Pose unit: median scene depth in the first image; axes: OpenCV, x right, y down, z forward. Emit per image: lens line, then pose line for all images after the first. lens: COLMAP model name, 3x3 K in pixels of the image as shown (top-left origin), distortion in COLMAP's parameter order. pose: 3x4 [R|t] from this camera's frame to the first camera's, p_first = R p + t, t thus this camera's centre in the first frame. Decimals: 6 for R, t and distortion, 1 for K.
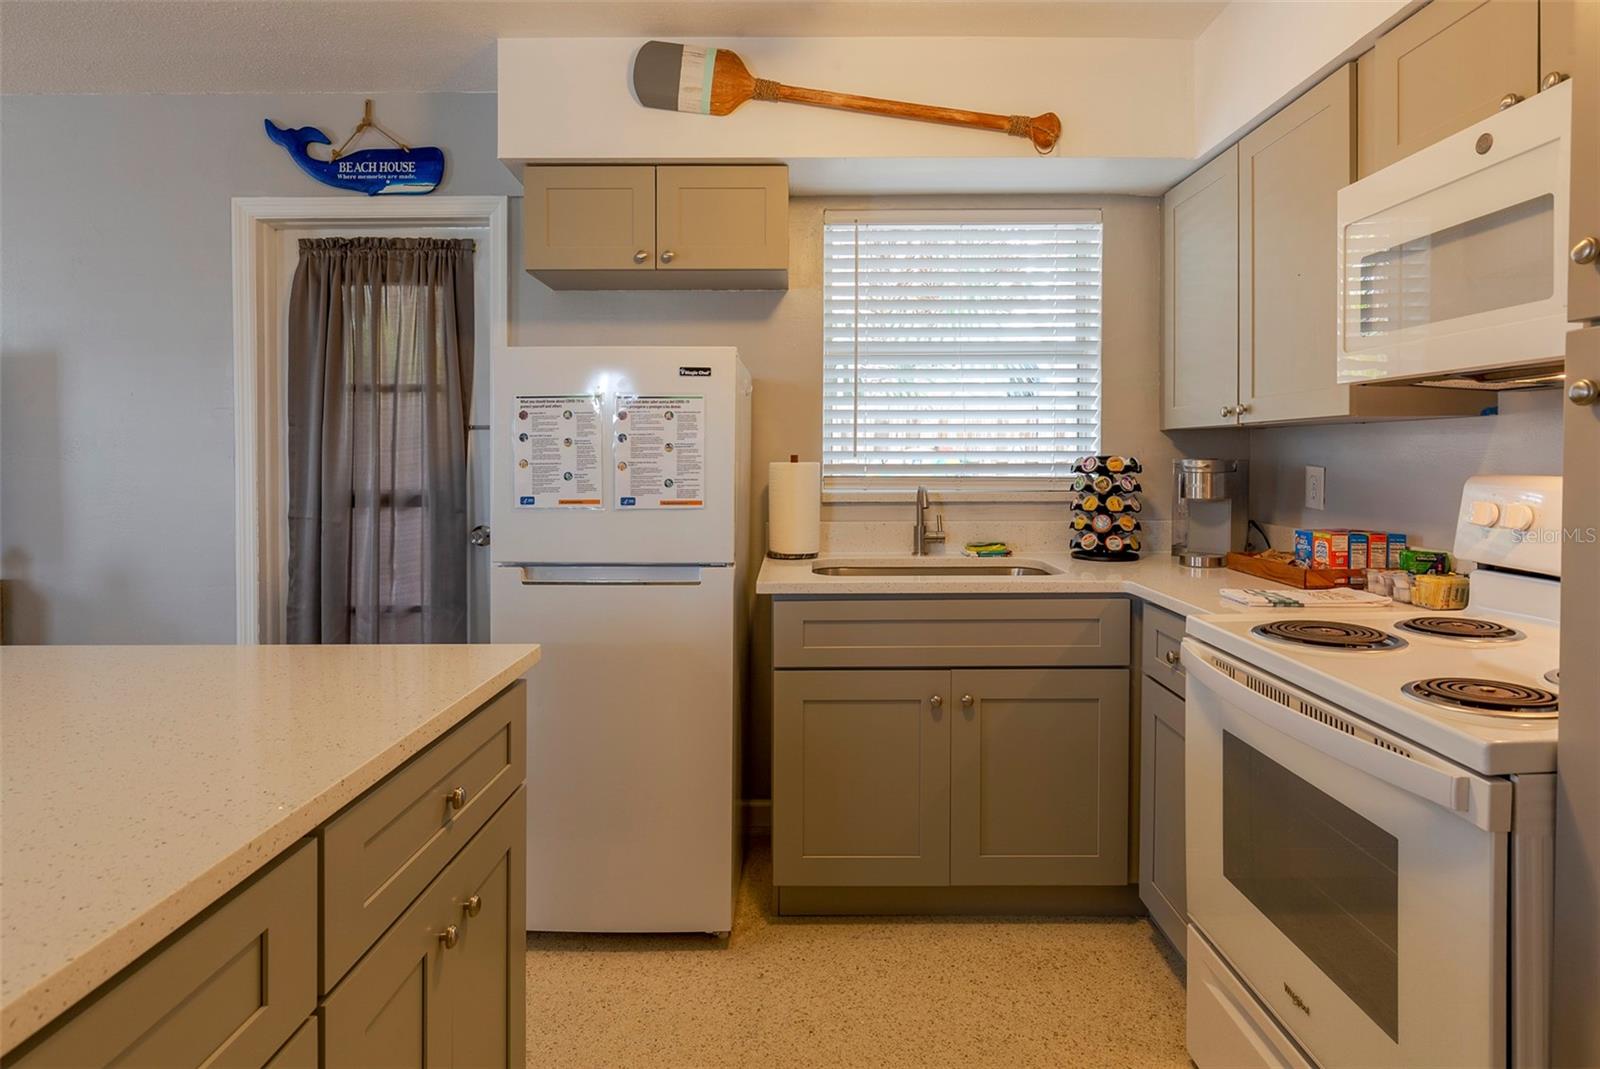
lens RADIAL K [[849.7, 0, 811.5], [0, 849.7, 464.6], [0, 0, 1]] dist [0.002573, -0.000101]
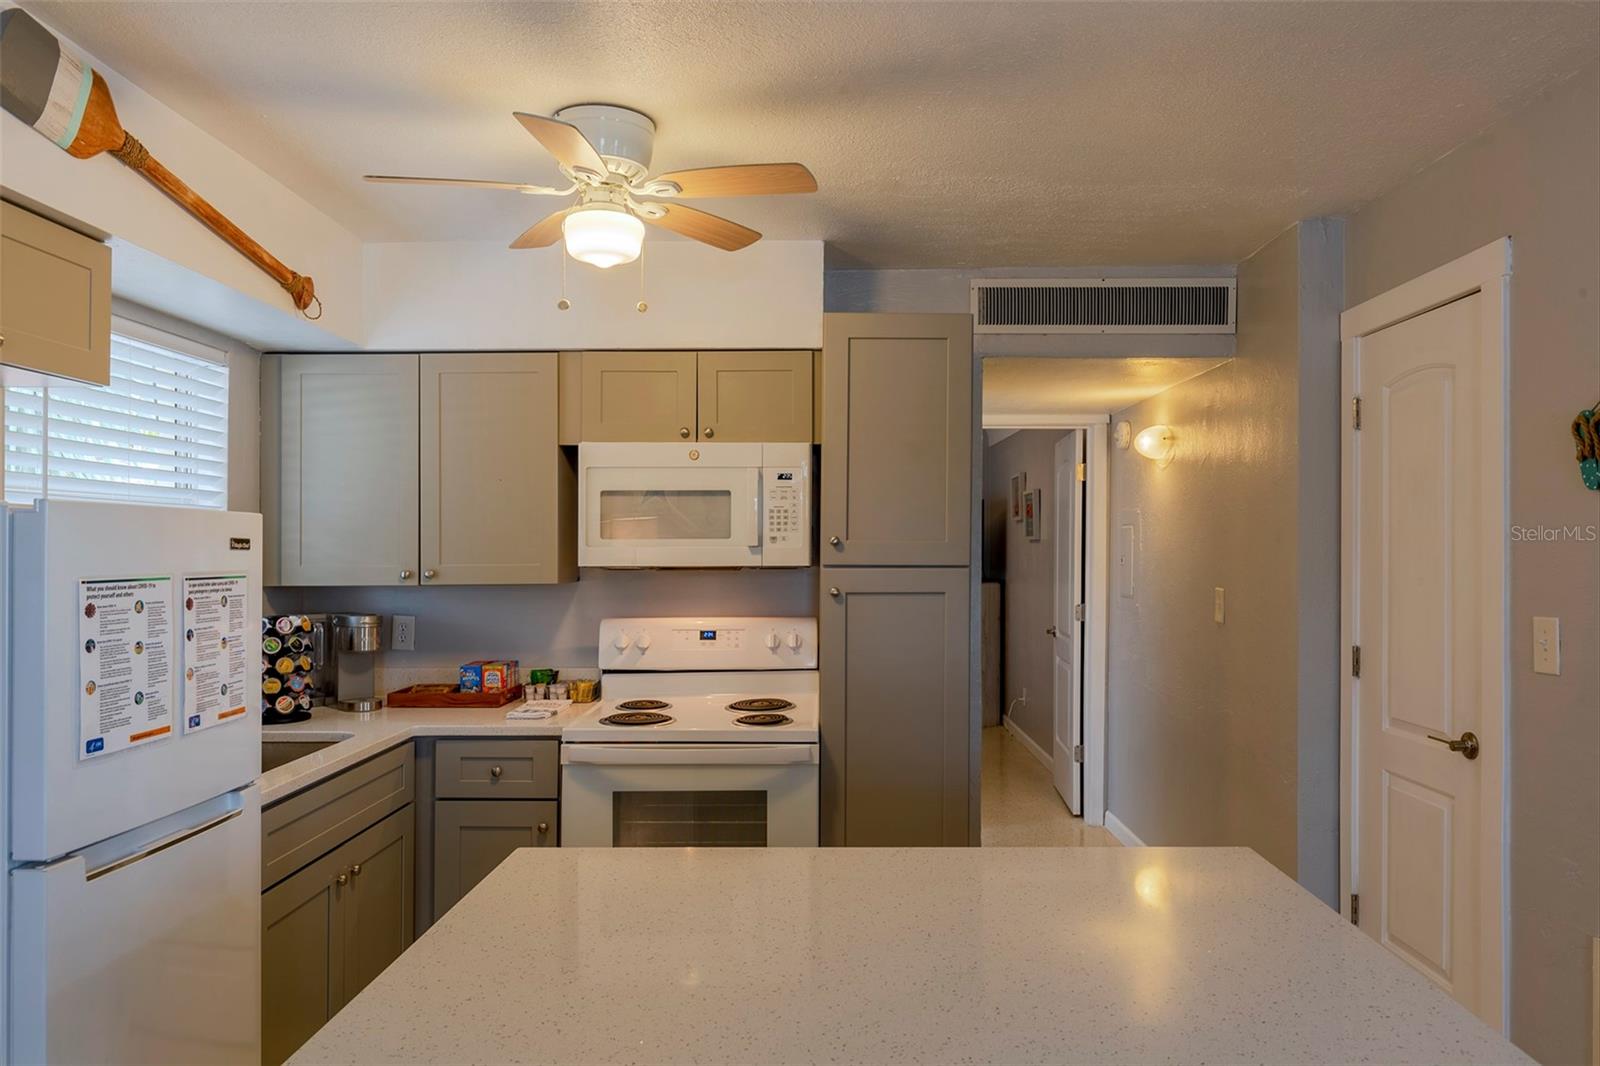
lens RADIAL K [[1116.7, 0, 830.5], [0, 1116.7, 583.8], [0, 0, 1]] dist [0.004663, 0.002295]
pose [[-0.003563, -0.029632, 0.999555, -1.167314], [0.020337, 0.999352, 0.029698, -0.091477], [-0.999787, 0.020434, -0.002958, 0.454704]]
